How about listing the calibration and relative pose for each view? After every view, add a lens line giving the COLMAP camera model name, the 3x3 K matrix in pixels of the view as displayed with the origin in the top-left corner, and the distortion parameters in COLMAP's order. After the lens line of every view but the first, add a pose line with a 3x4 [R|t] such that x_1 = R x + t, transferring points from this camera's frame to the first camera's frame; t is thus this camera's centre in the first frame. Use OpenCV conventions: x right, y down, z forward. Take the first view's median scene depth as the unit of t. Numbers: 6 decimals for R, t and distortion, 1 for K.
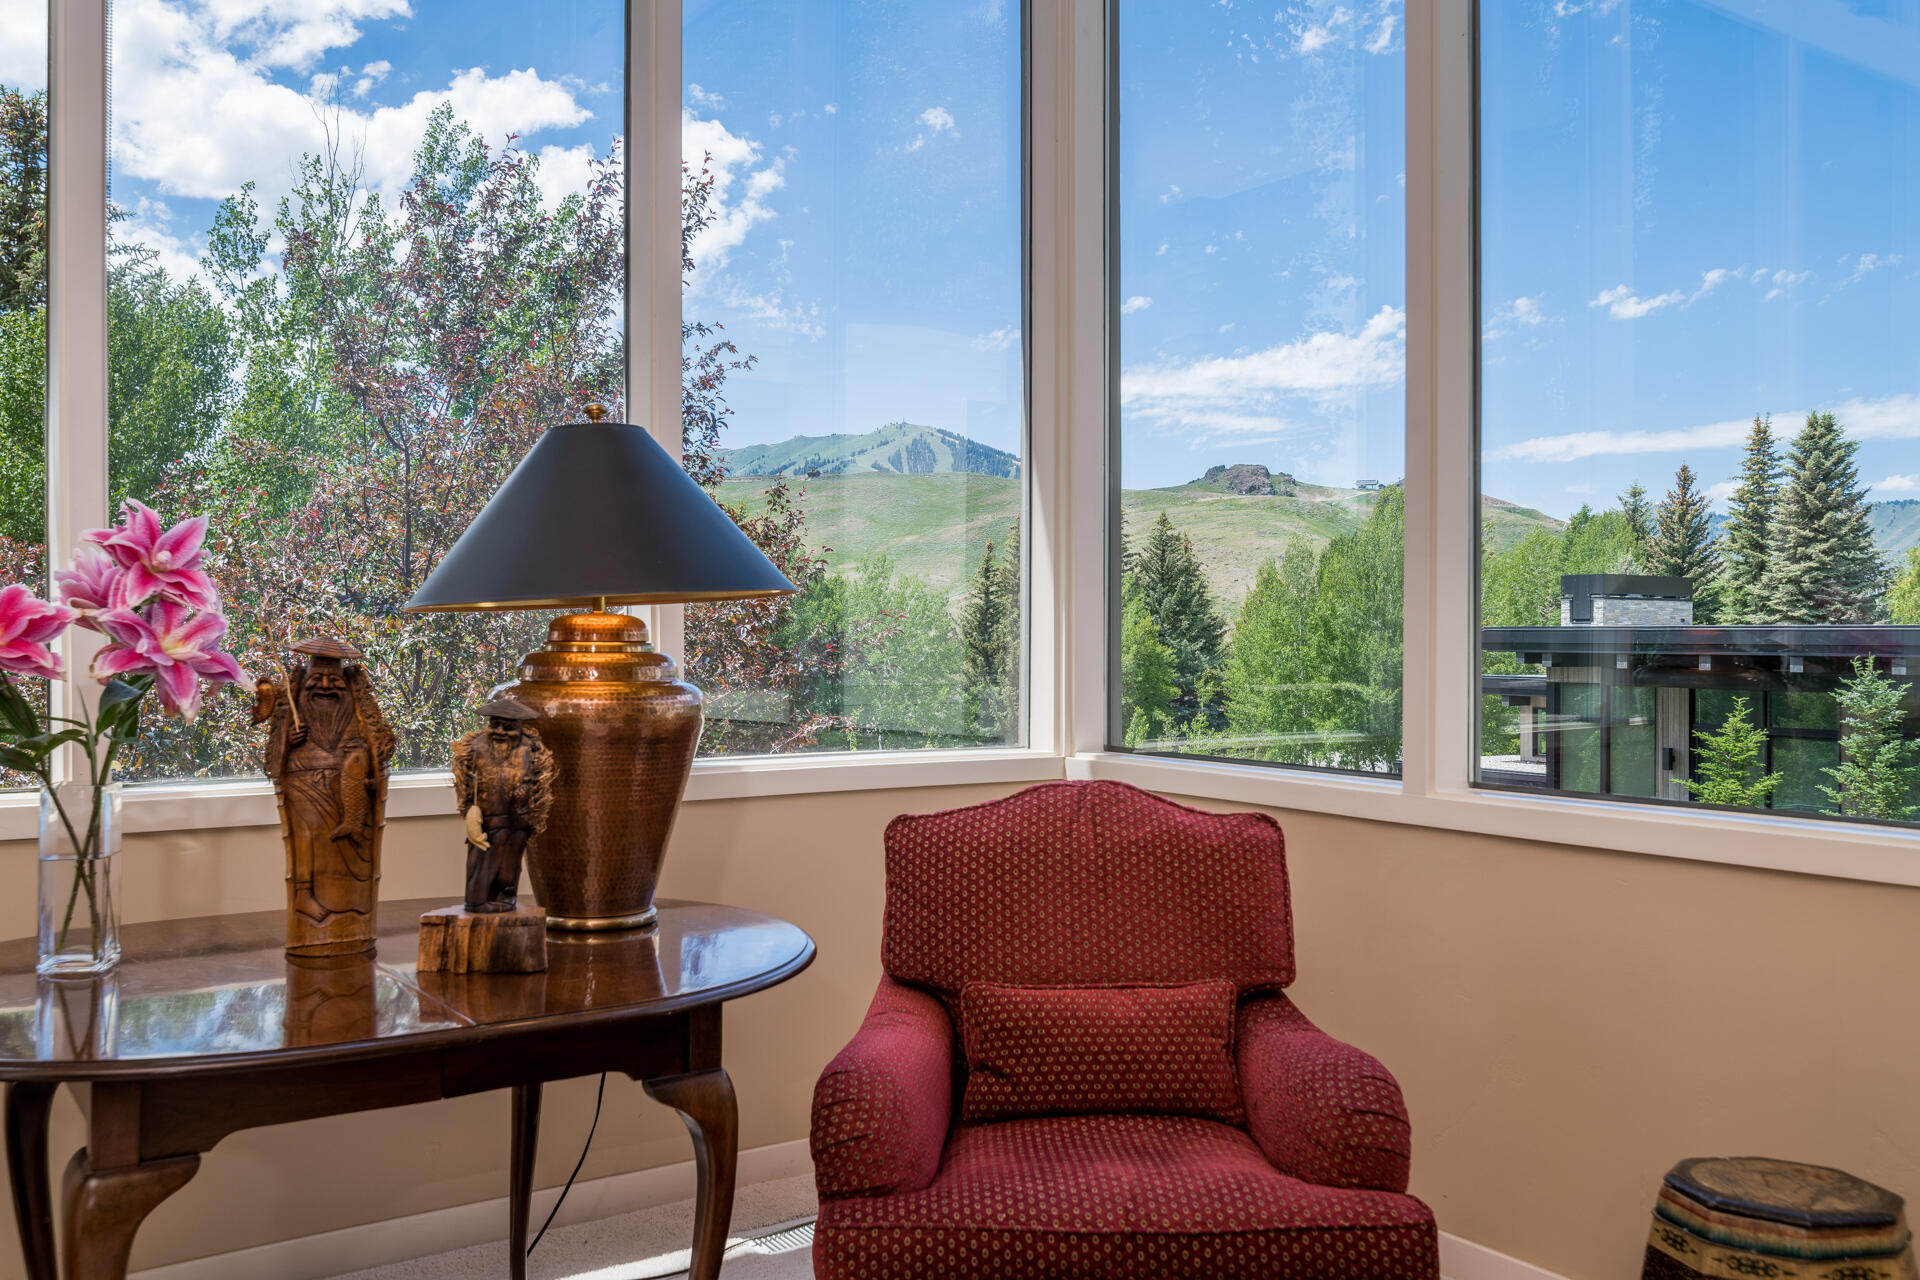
lens RADIAL K [[1500.0, 0, 960.0], [0, 1500.0, 640.0], [0, 0, 1]] dist [0.003158, 0.000196]
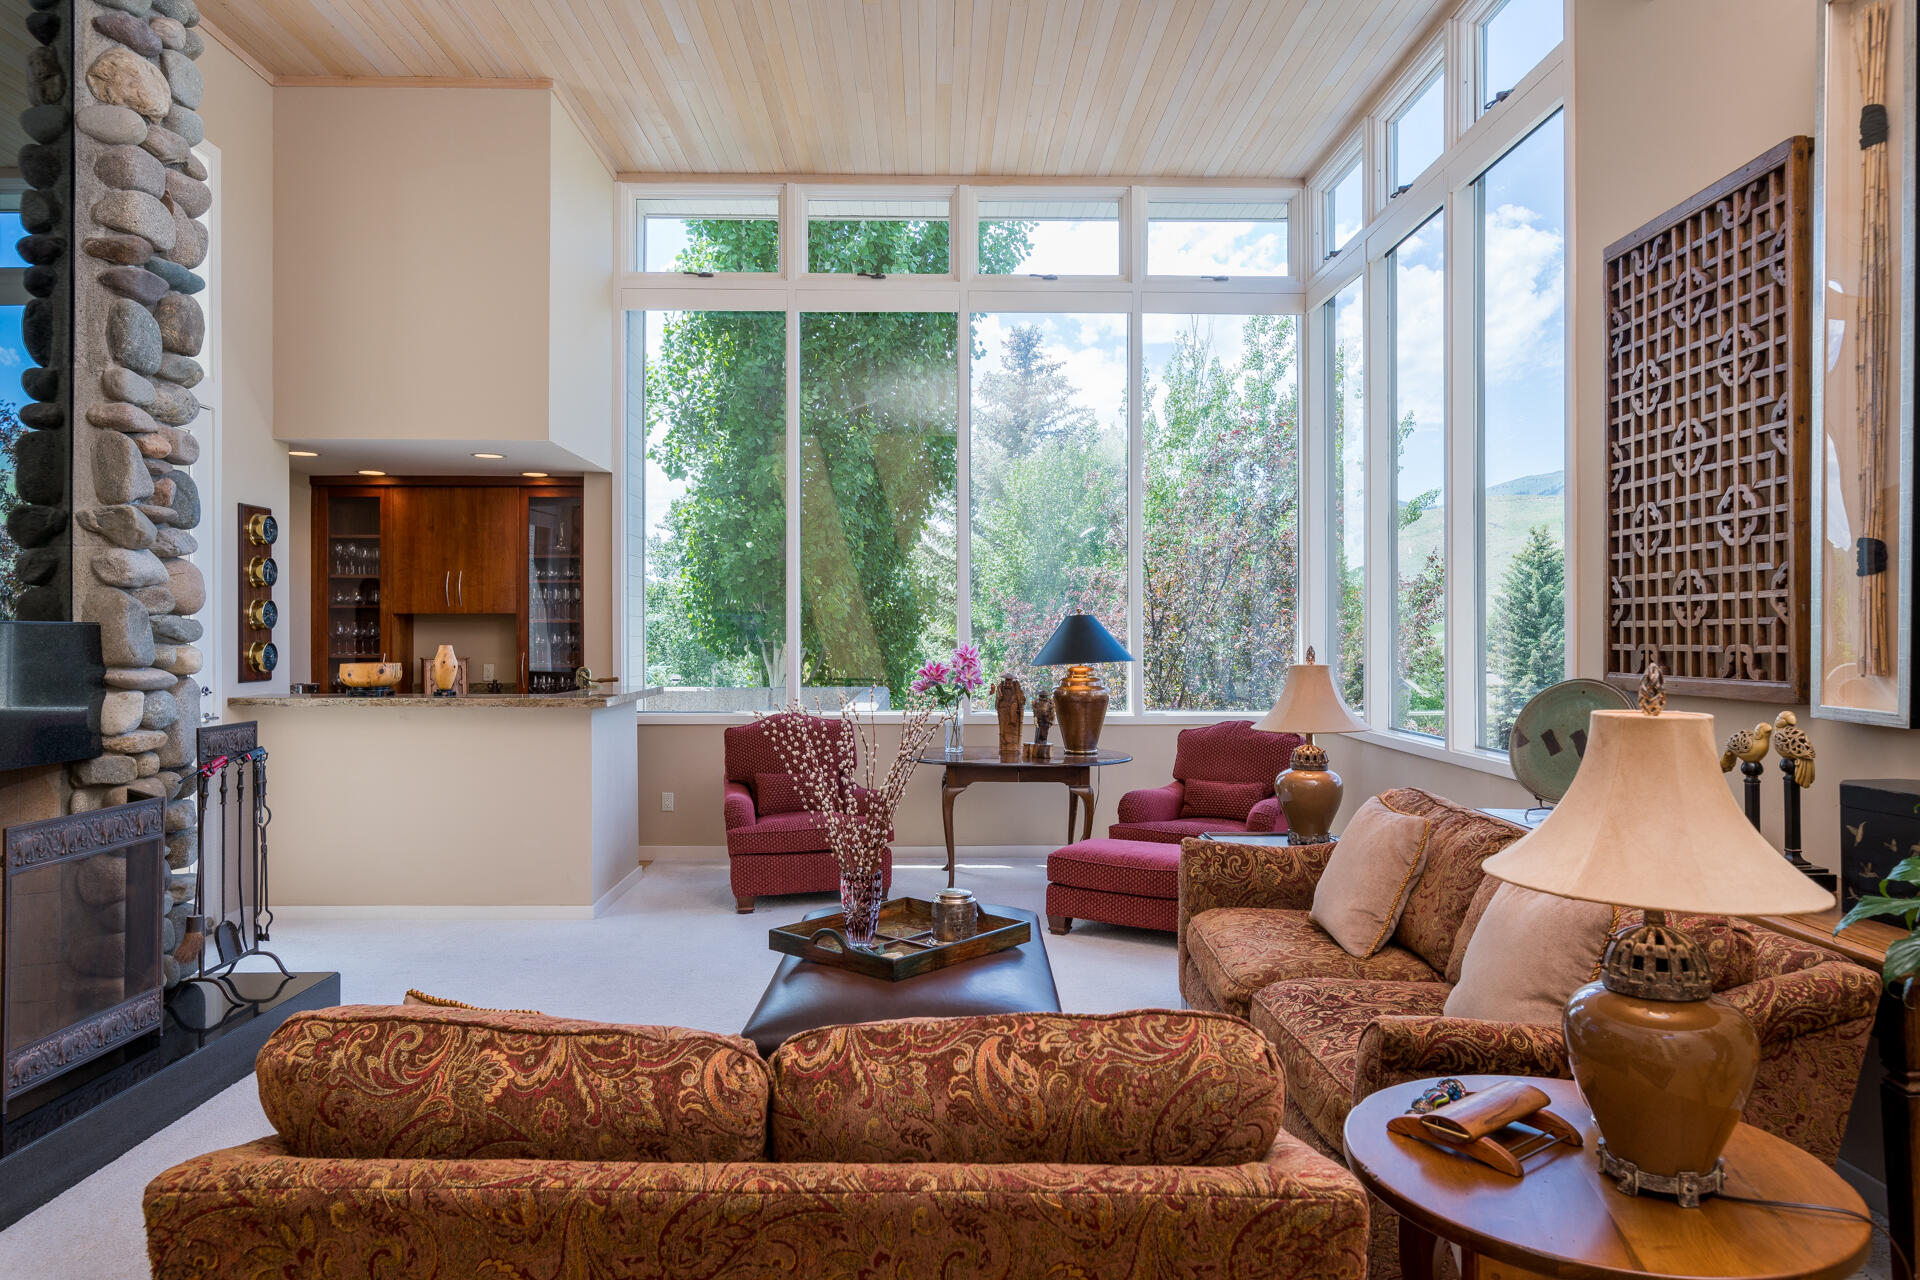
lens RADIAL K [[1164.3, 0, 960.0], [0, 1164.3, 640.0], [0, 0, 1]] dist [0.000217, 0.000010]
pose [[0.807451, -0.009788, -0.589854, 1.154601], [0.011559, 0.999933, -0.000770, -0.081874], [0.589822, -0.006197, 0.807510, -1.402284]]
